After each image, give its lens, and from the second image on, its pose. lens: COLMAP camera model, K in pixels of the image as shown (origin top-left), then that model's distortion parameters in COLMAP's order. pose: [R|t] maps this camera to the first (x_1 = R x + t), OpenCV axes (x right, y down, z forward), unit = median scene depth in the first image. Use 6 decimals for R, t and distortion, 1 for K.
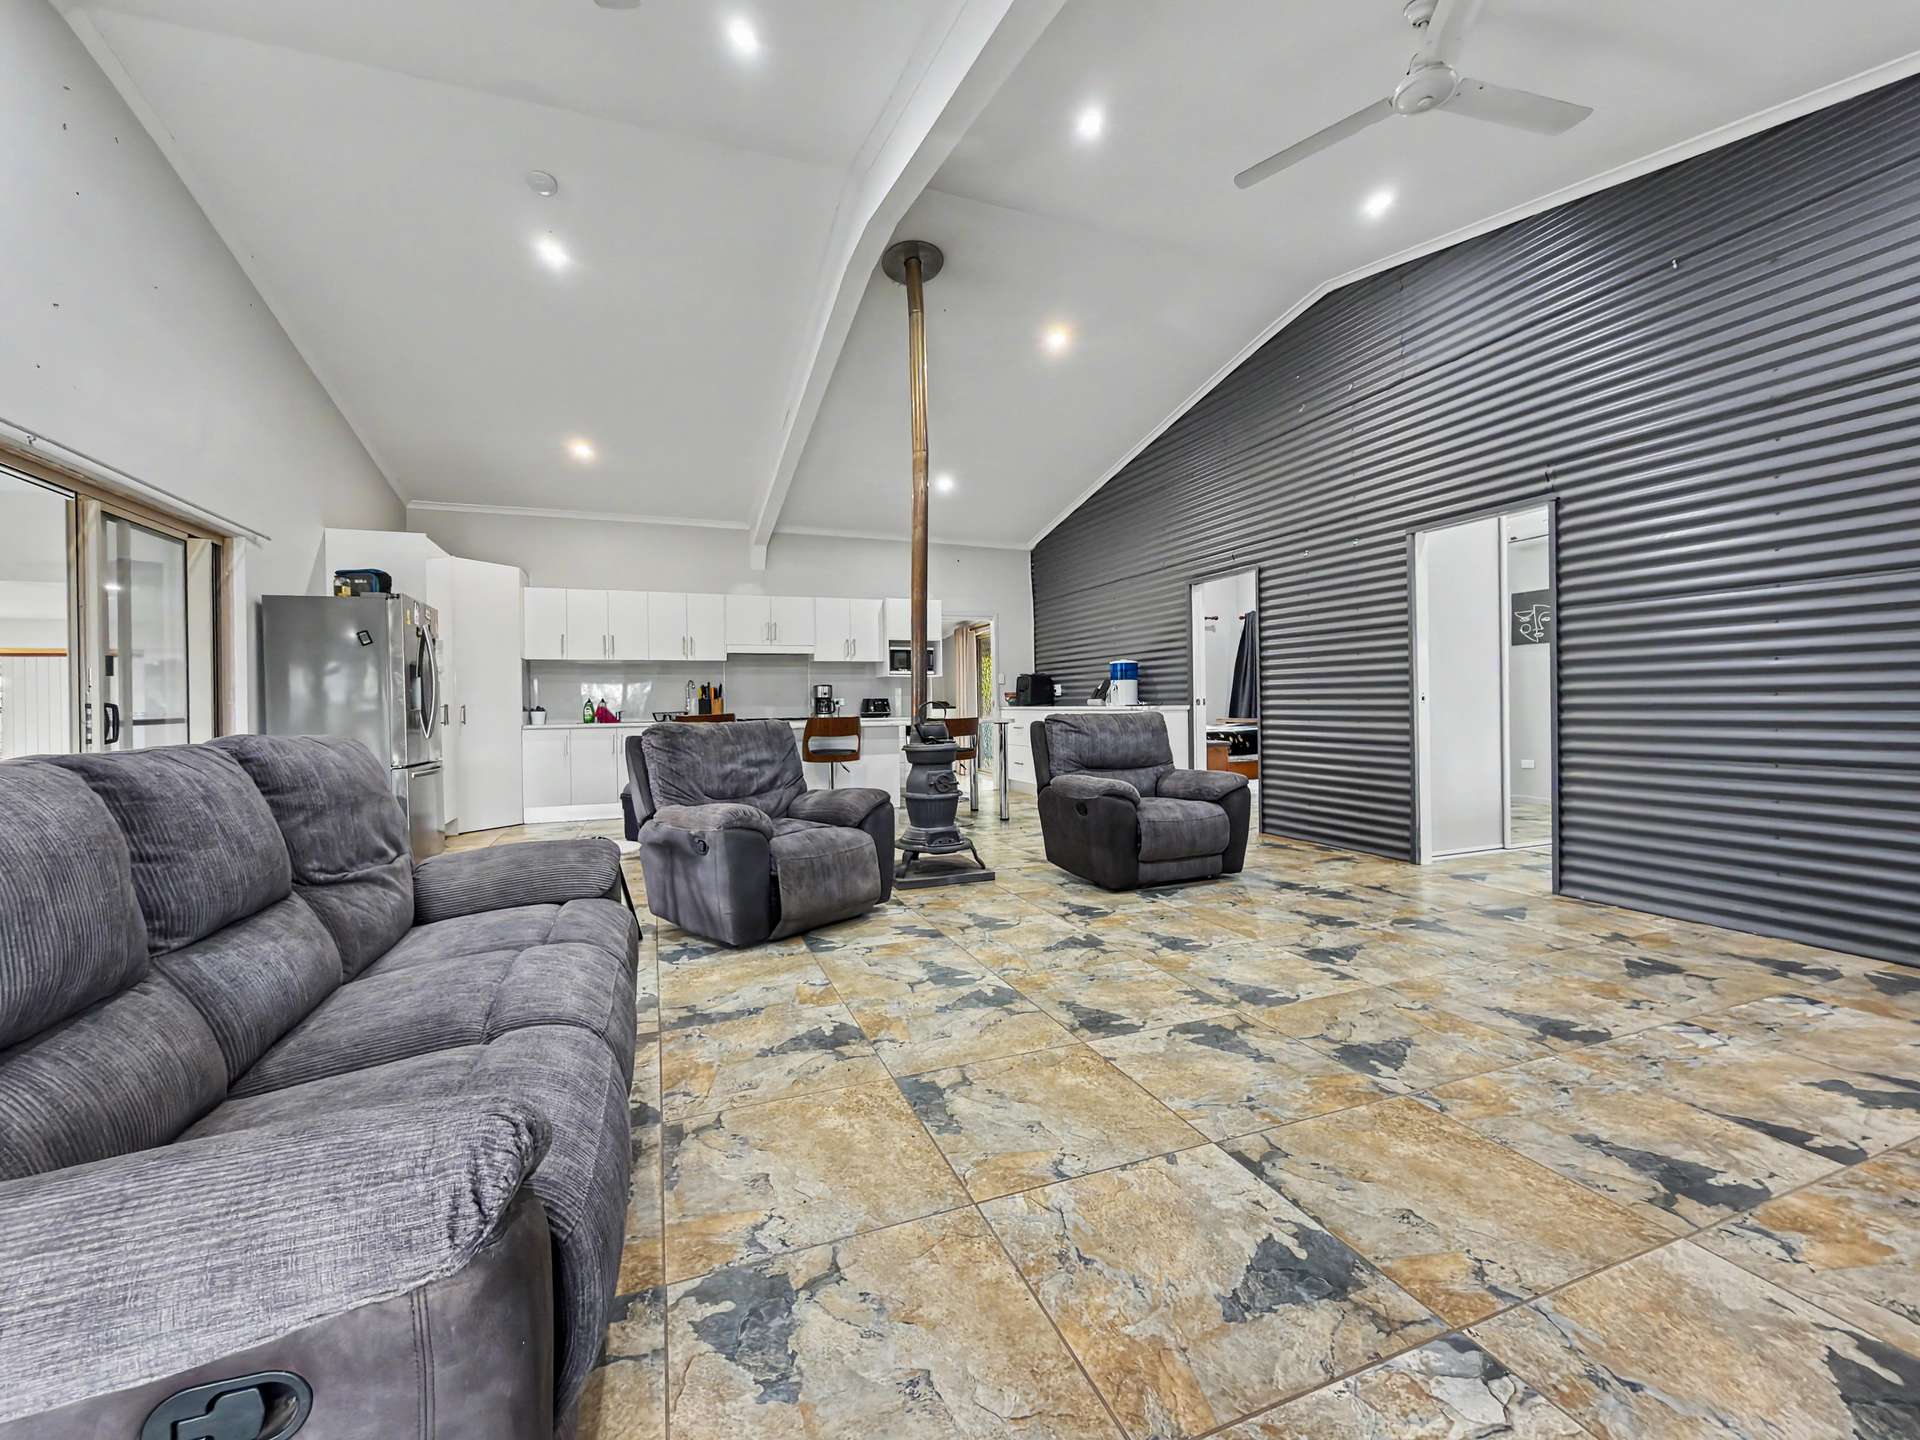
lens RADIAL K [[804.1, 0, 960.0], [0, 804.1, 720.0], [0, 0, 1]] dist [-0.000309, 0.000075]
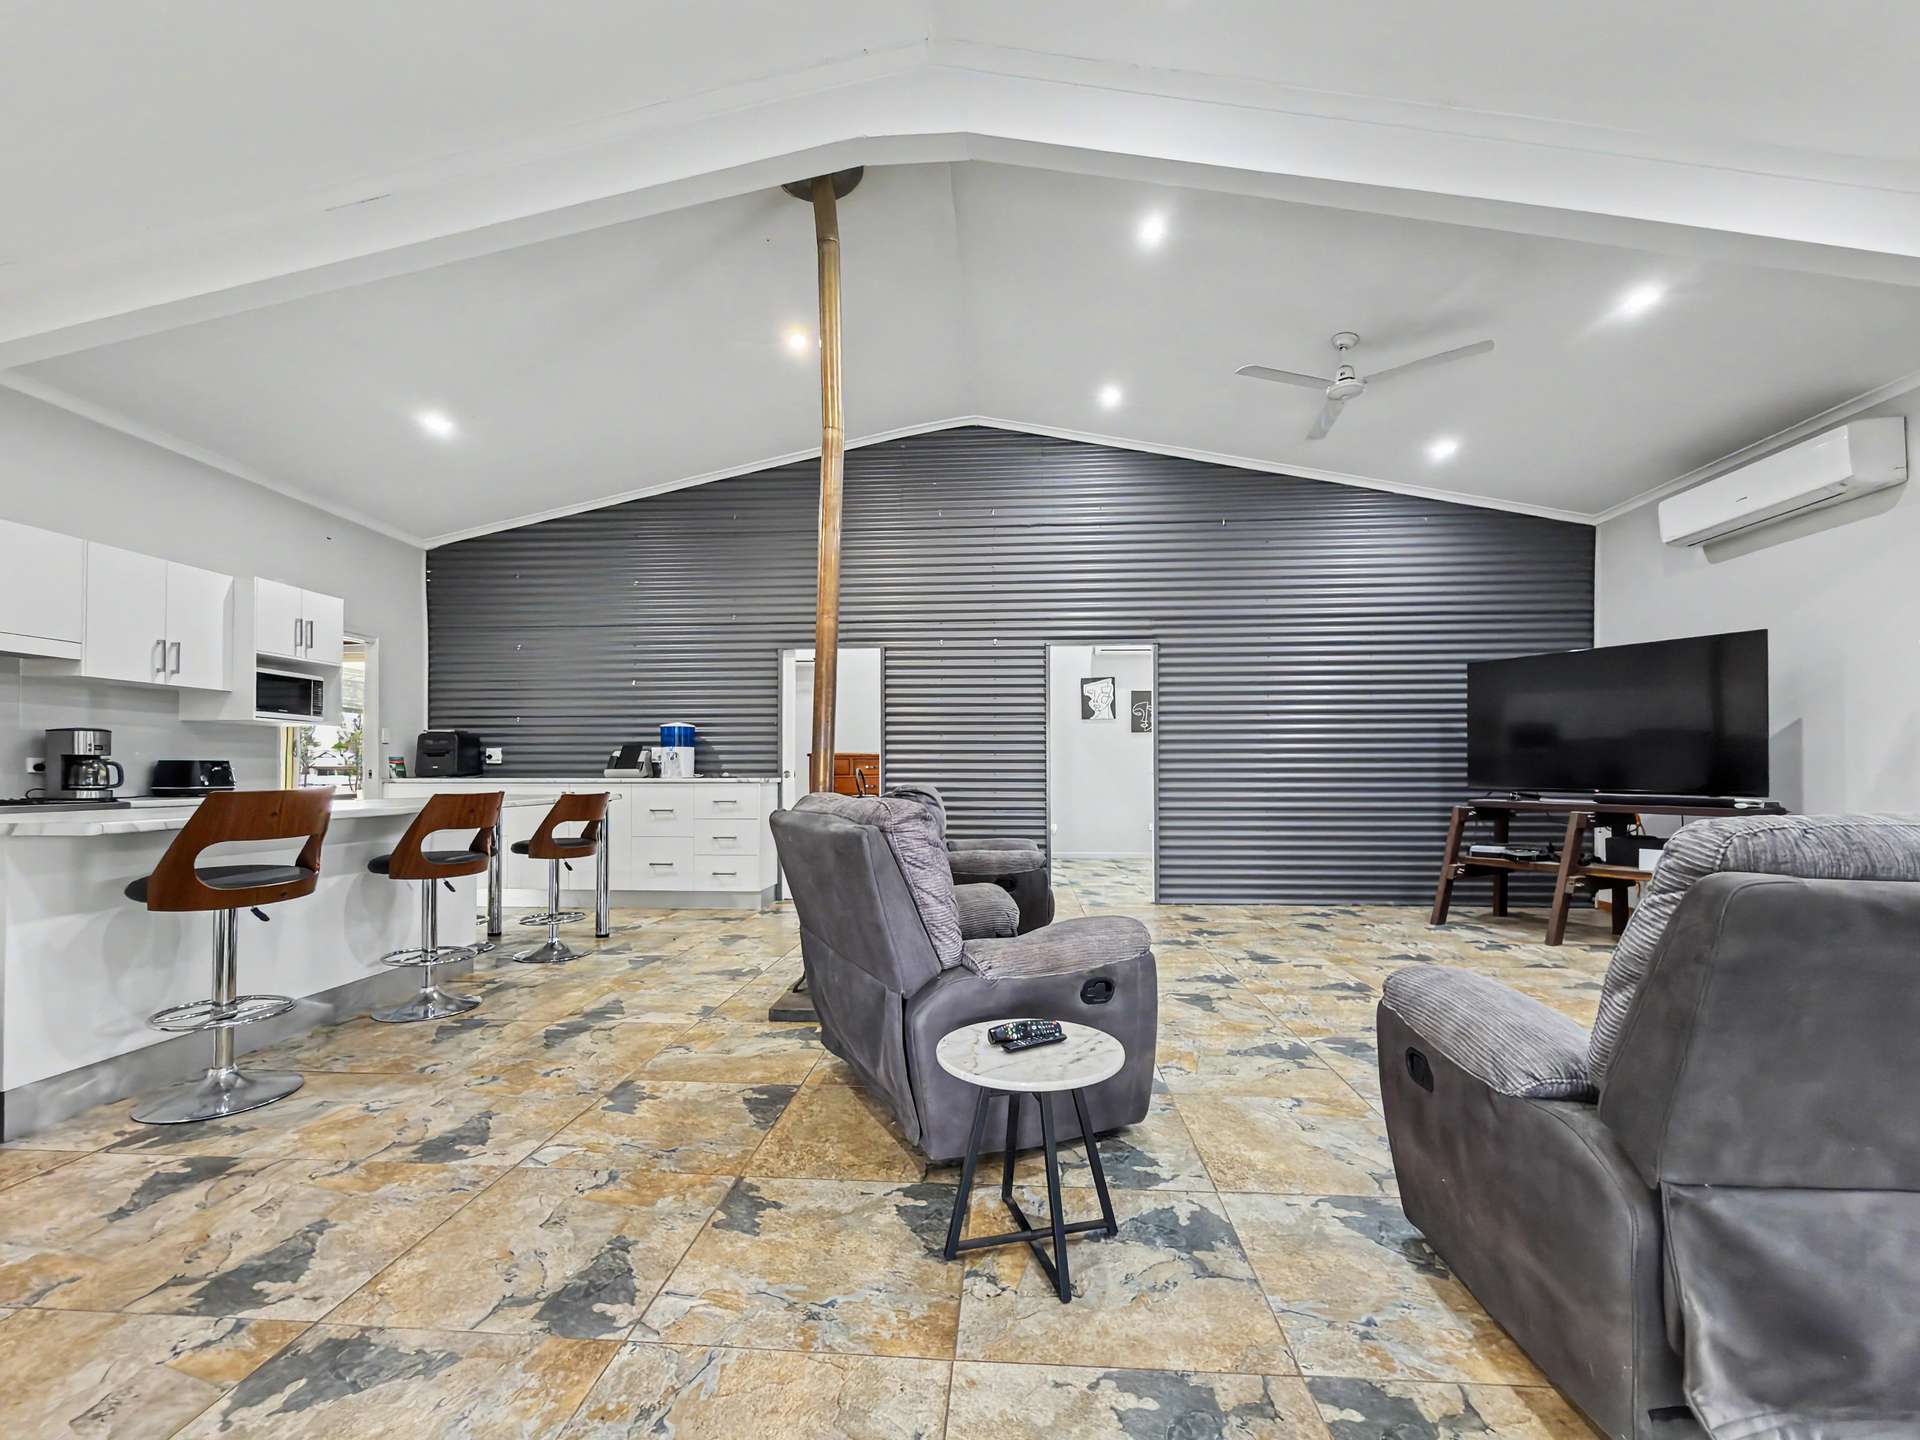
lens RADIAL K [[809.5, 0, 960.0], [0, 809.5, 771.9], [0, 0, 1]] dist [-0.000817, 0.000028]
pose [[0.419033, 0.014397, 0.907857, -0.606338], [0.013741, 0.999659, -0.022195, -0.001536], [-0.907867, 0.021775, 0.418693, 0.530891]]
